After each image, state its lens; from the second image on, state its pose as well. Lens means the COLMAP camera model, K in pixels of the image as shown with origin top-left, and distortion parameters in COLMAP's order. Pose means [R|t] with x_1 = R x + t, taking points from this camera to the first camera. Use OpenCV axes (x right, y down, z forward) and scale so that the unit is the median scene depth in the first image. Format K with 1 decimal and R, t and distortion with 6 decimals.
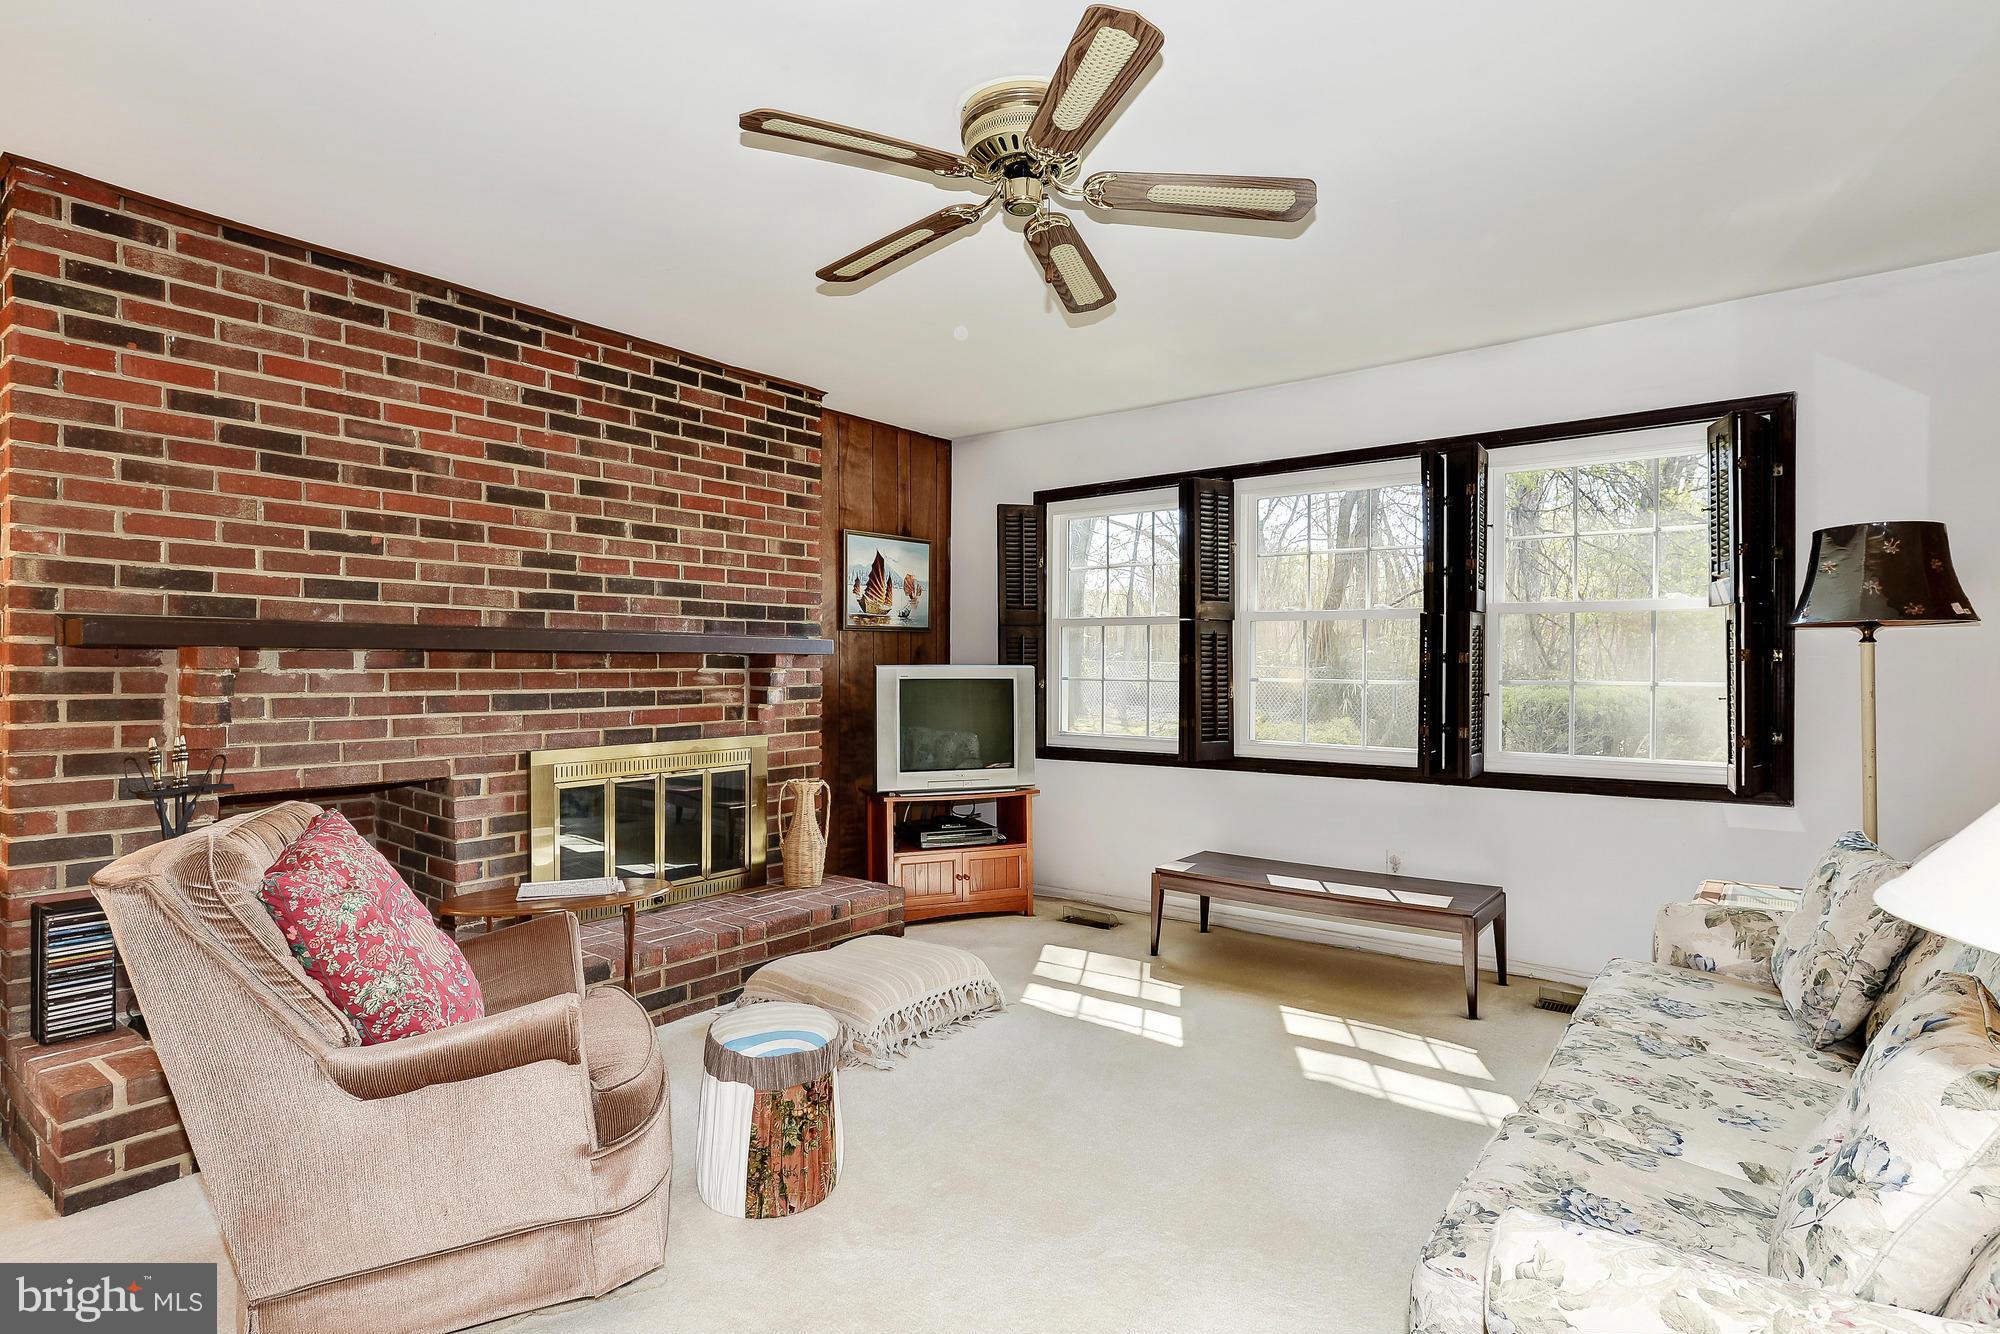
lens RADIAL K [[1011.1, 0, 1000.0], [0, 1011.1, 667.0], [0, 0, 1]] dist [-0.000322, 0.000396]
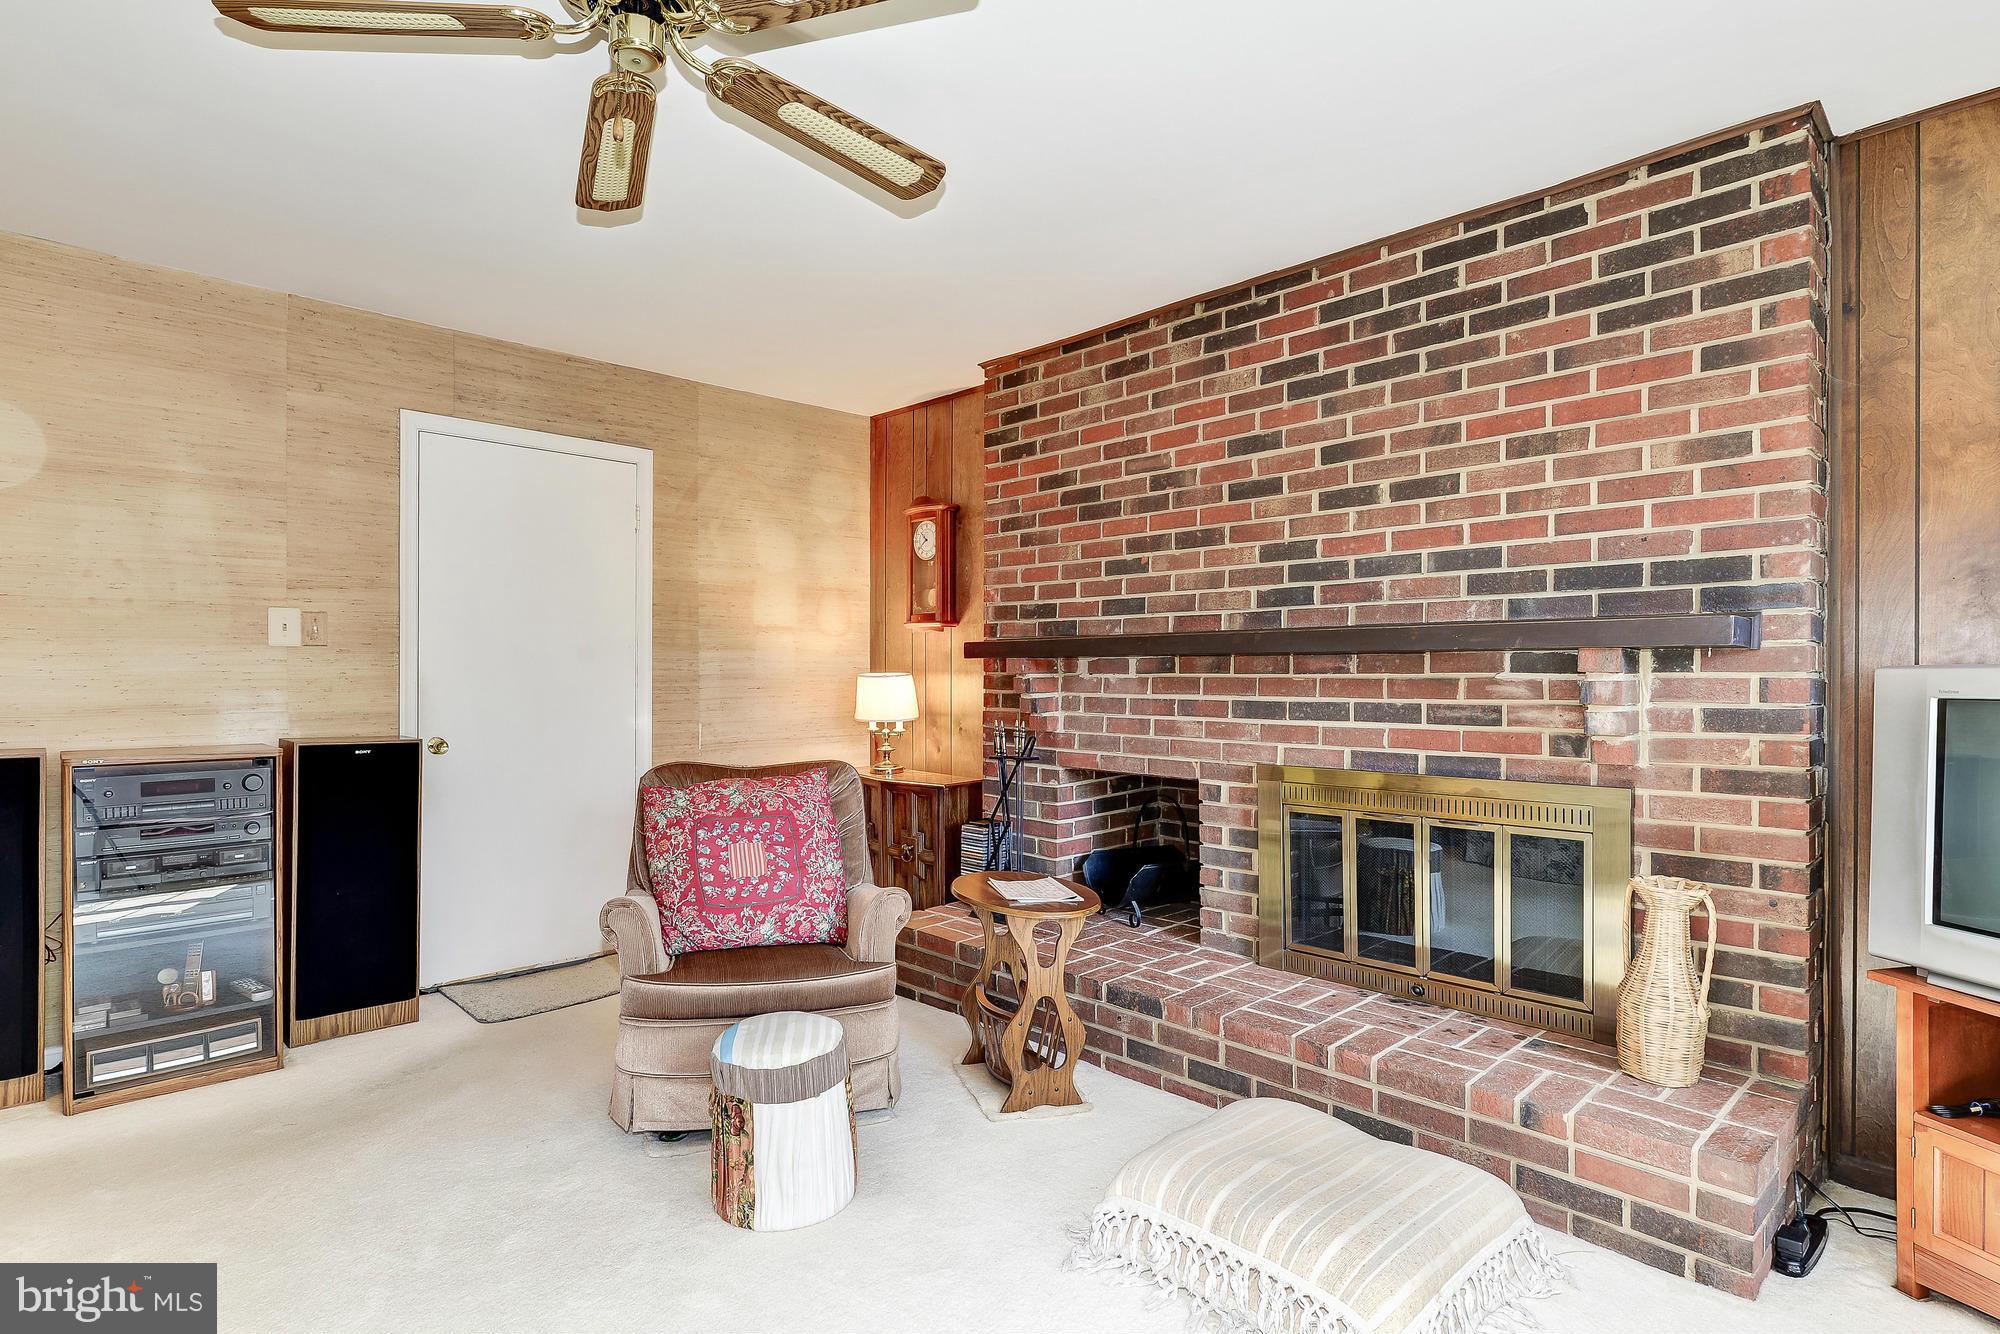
lens RADIAL K [[1011.1, 0, 1000.0], [0, 1011.1, 667.0], [0, 0, 1]] dist [-0.000322, 0.000396]
pose [[-0.131121, 0.000216, -0.991366, 0.465173], [0.007817, 0.999969, -0.000816, -0.005449], [0.991336, -0.007856, -0.131119, 0.874900]]
